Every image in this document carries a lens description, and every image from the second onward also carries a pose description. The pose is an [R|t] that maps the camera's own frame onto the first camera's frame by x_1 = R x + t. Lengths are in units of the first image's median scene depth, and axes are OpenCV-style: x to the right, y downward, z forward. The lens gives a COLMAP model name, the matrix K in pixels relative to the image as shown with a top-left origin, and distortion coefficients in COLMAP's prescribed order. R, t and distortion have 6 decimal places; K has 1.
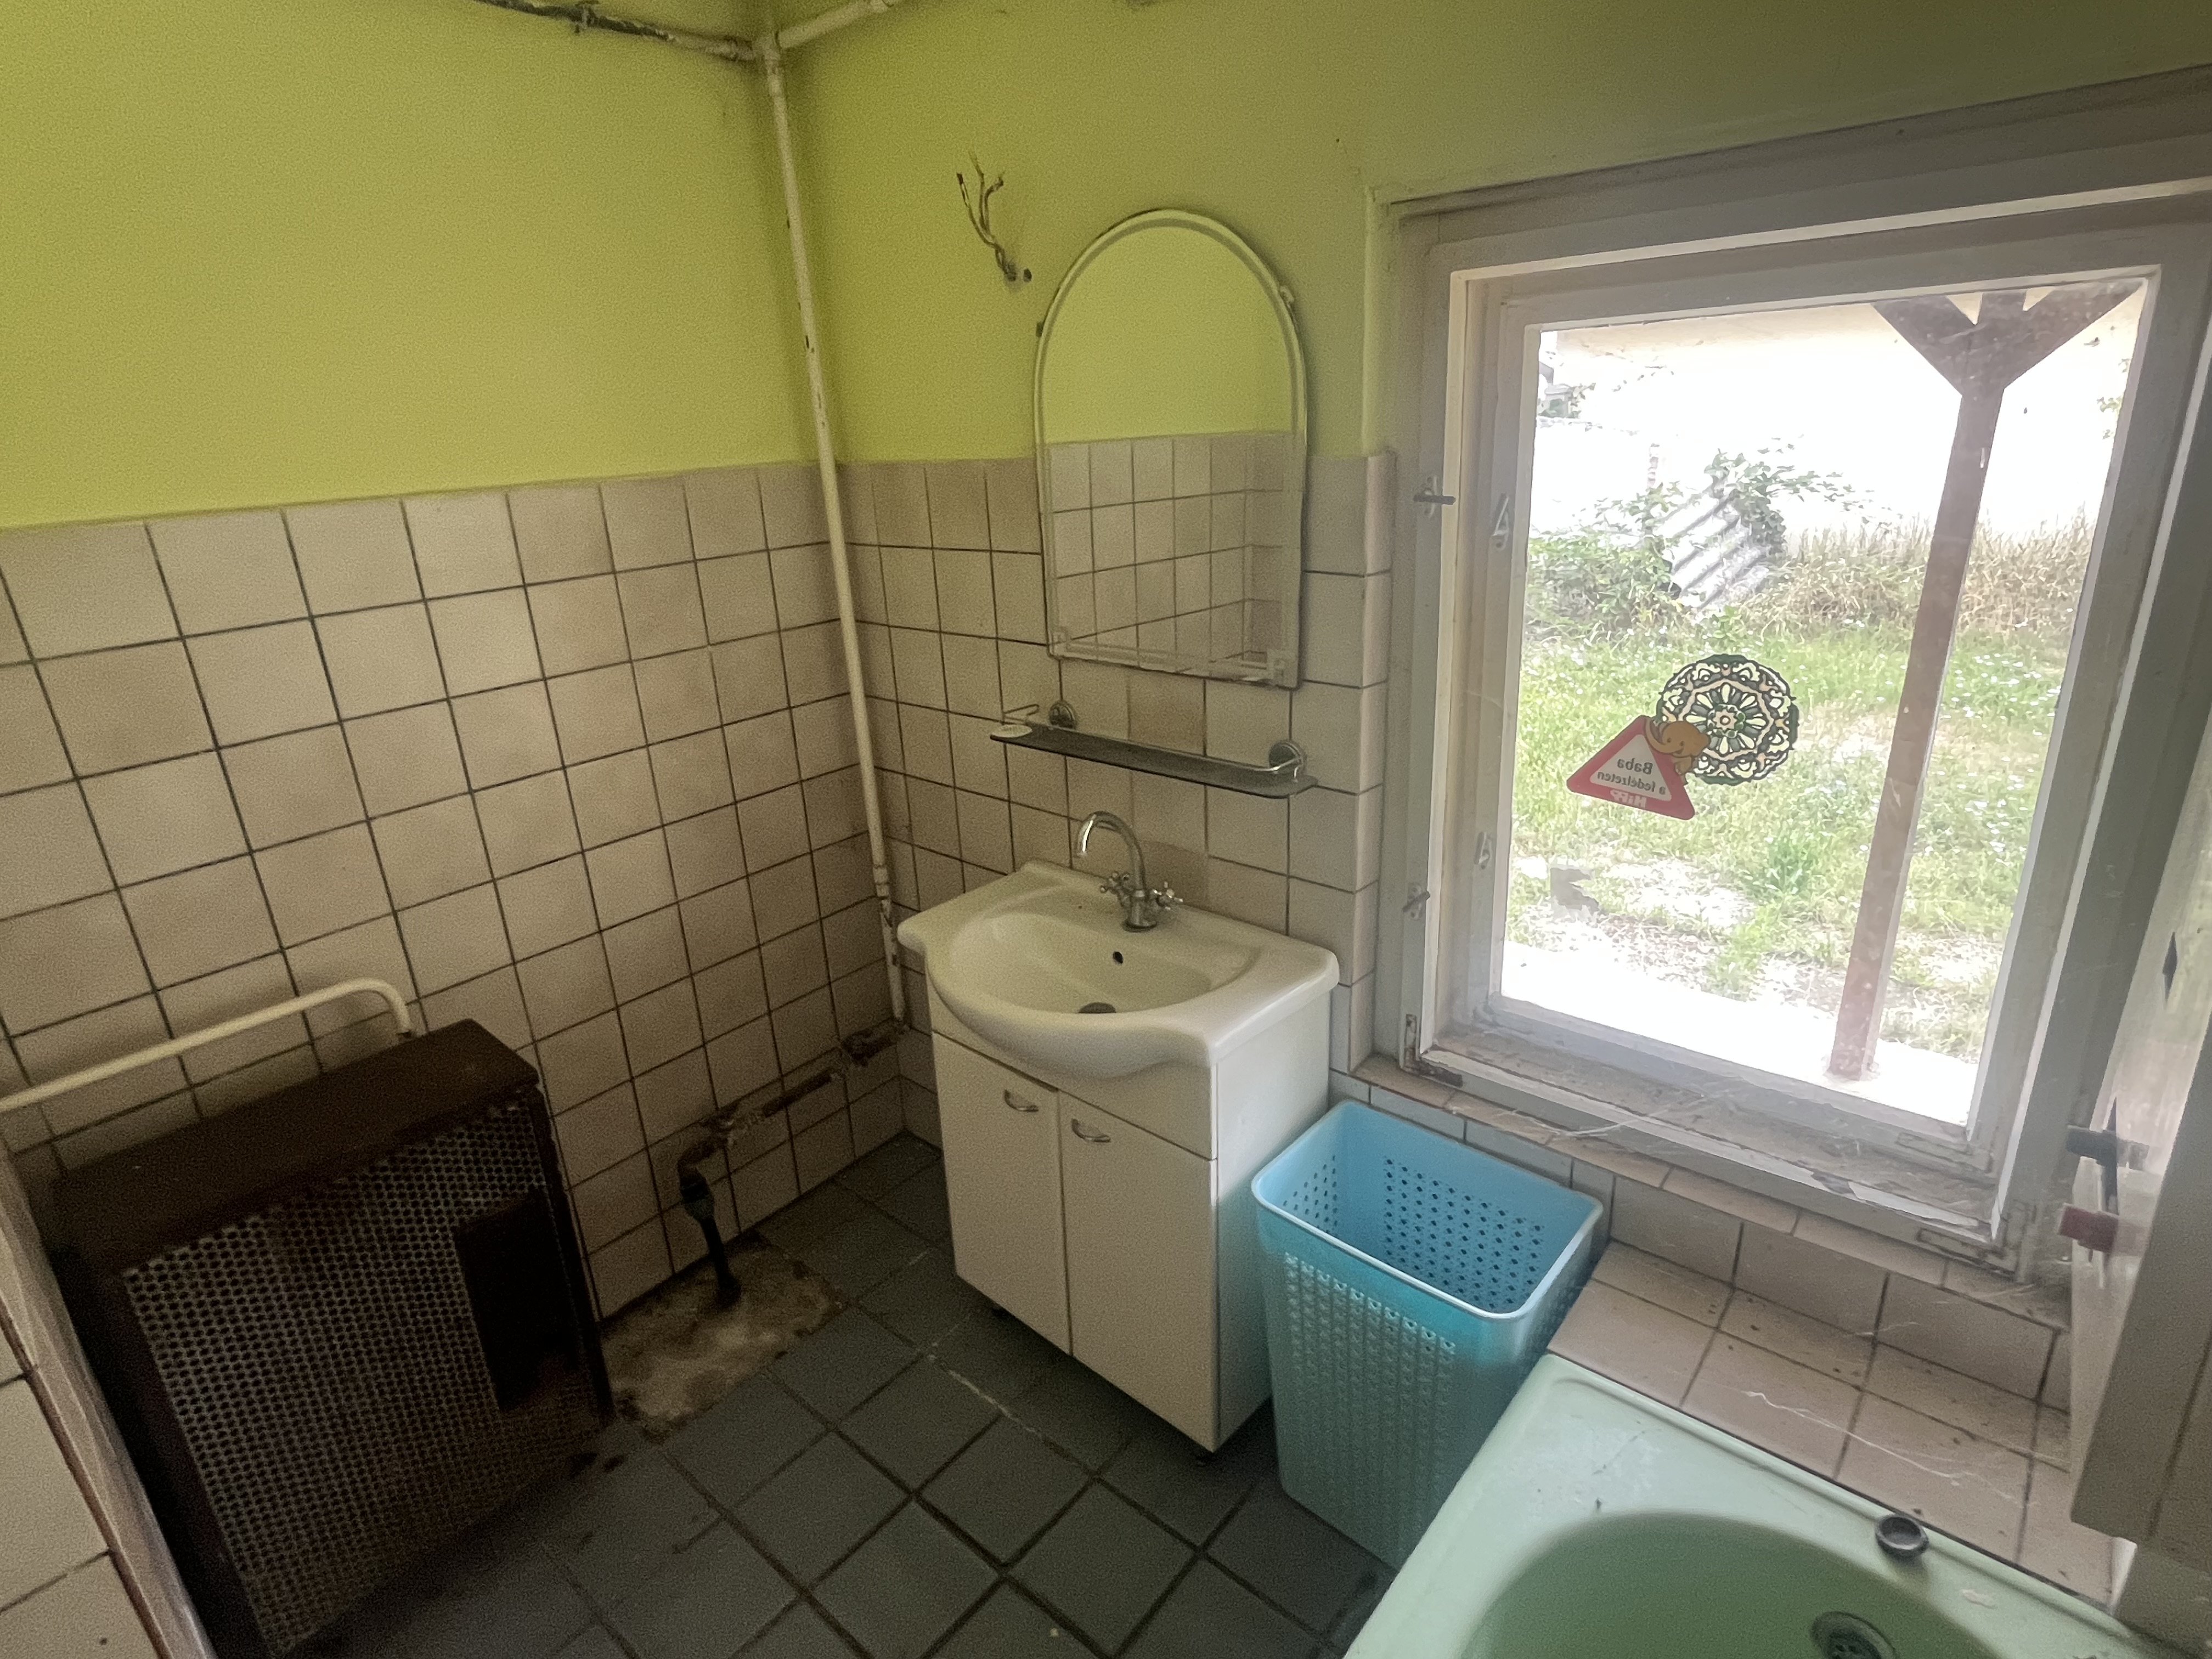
lens RADIAL K [[1123.9, 0, 1106.0], [0, 1123.9, 829.5], [0, 0, 1]] dist [-0.003231, -0.000229]
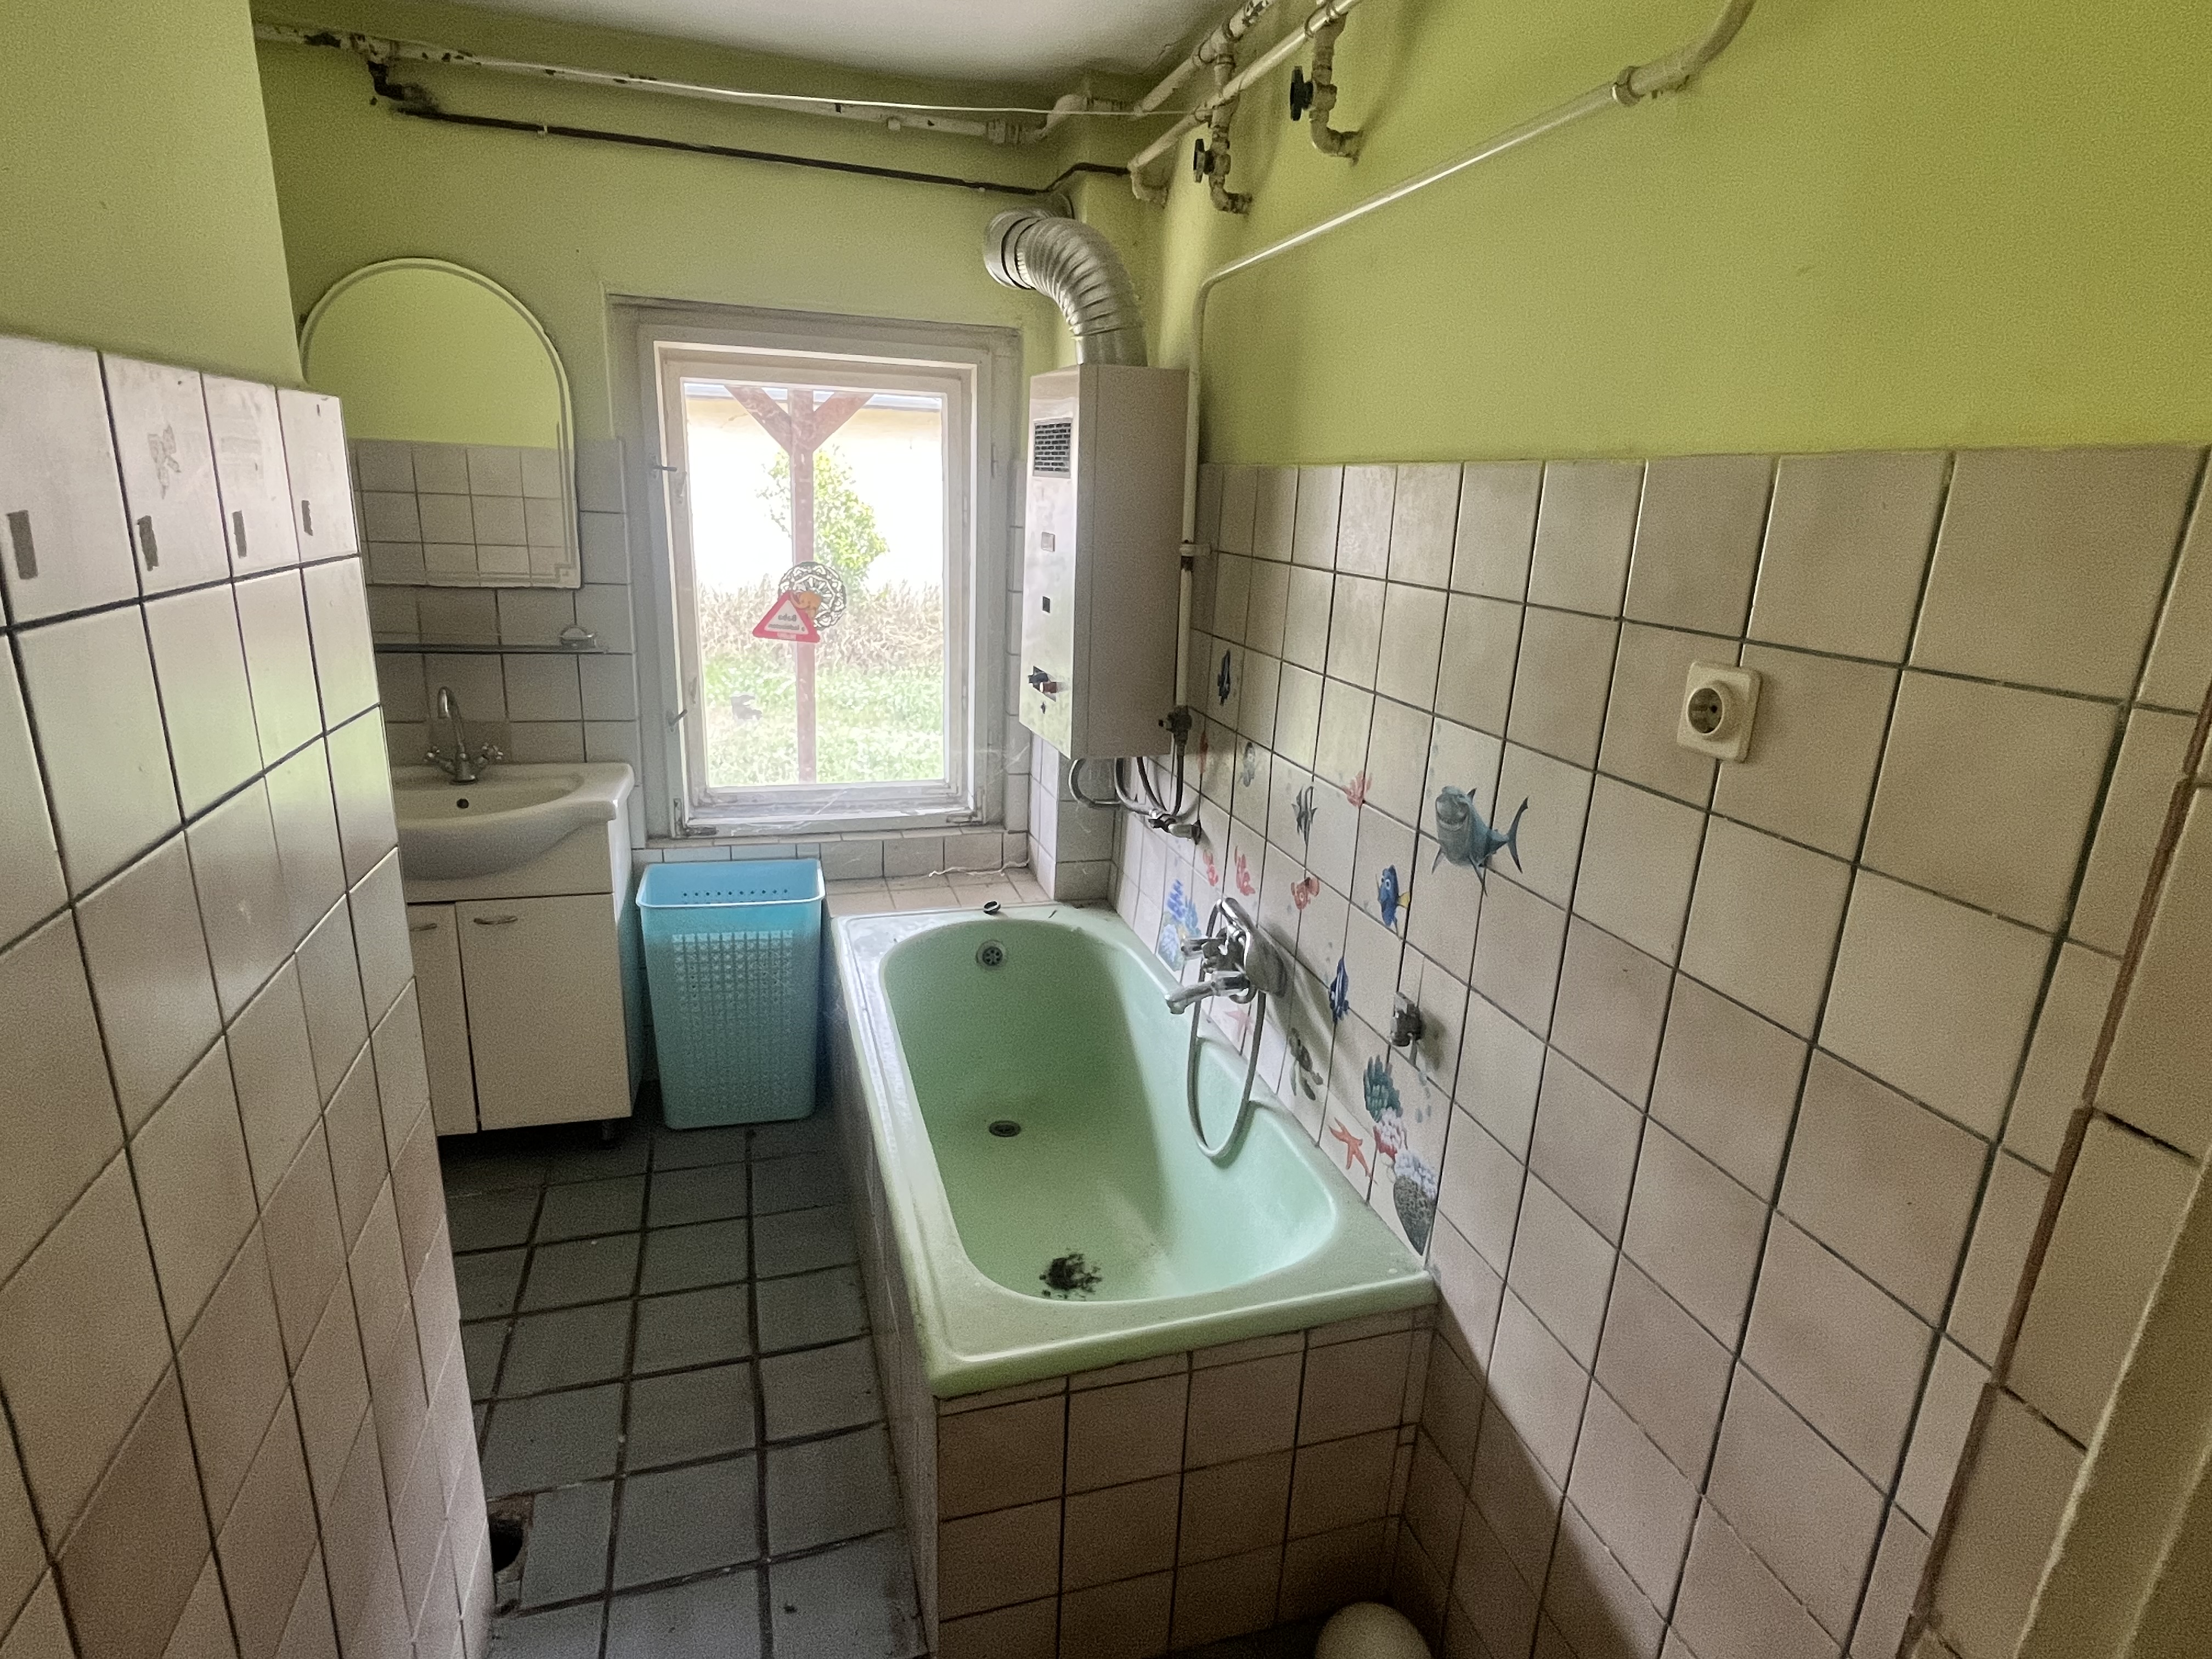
lens RADIAL K [[1162.9, 0, 1097.3], [0, 1162.9, 828.0], [0, 0, 1]] dist [-0.001562, -0.000115]
pose [[0.535372, -0.170538, 0.827220, -0.901387], [0.214253, 0.974790, 0.062298, 0.269739], [-0.816990, 0.143882, 0.558414, -0.454781]]
